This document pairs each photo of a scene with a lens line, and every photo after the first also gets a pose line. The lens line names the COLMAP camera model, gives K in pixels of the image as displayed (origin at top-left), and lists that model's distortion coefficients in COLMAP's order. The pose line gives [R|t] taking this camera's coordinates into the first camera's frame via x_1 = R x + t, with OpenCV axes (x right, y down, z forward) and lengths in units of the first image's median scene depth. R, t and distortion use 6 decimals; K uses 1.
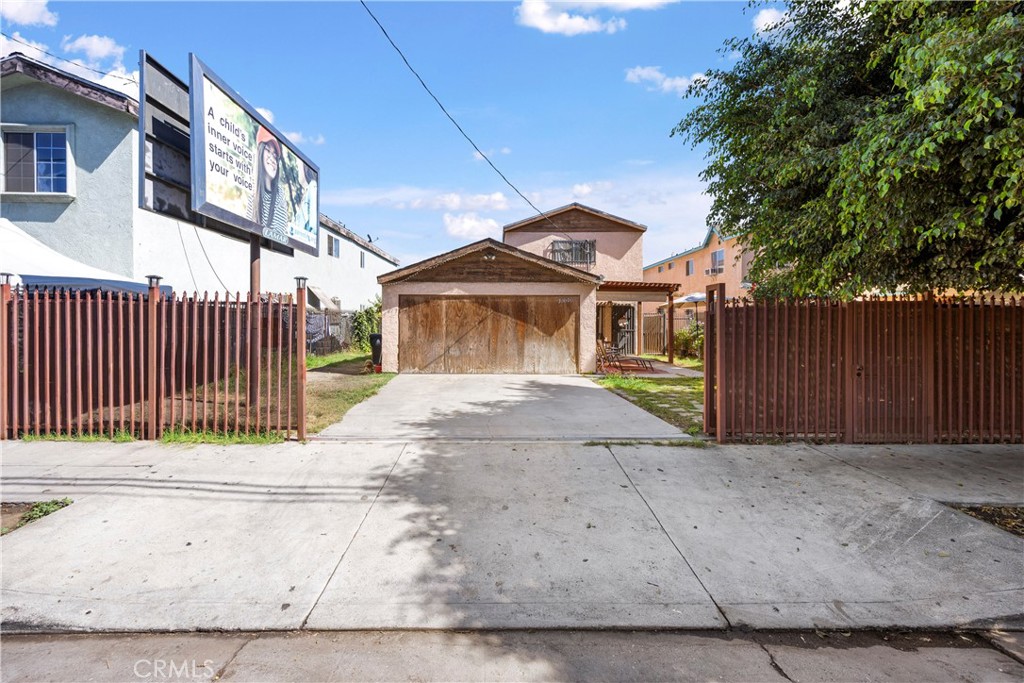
lens RADIAL K [[387.9, 0, 520.5], [0, 387.9, 325.3], [0, 0, 1]] dist [-0.001751, -0.000516]
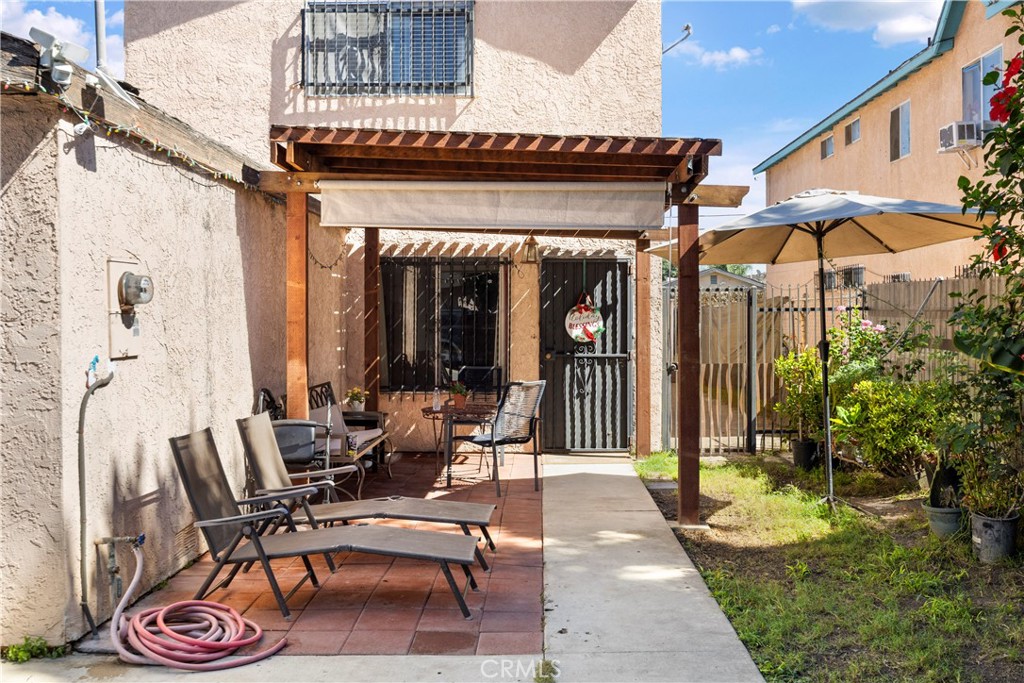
lens RADIAL K [[978.1, 0, 530.9], [0, 978.1, 325.8], [0, 0, 1]] dist [-0.007582, 0.000000]
pose [[0.999741, -0.003898, -0.022409, 0.395616], [0.003919, 0.999992, 0.000902, -0.011375], [0.022405, -0.000990, 0.999748, 0.592861]]
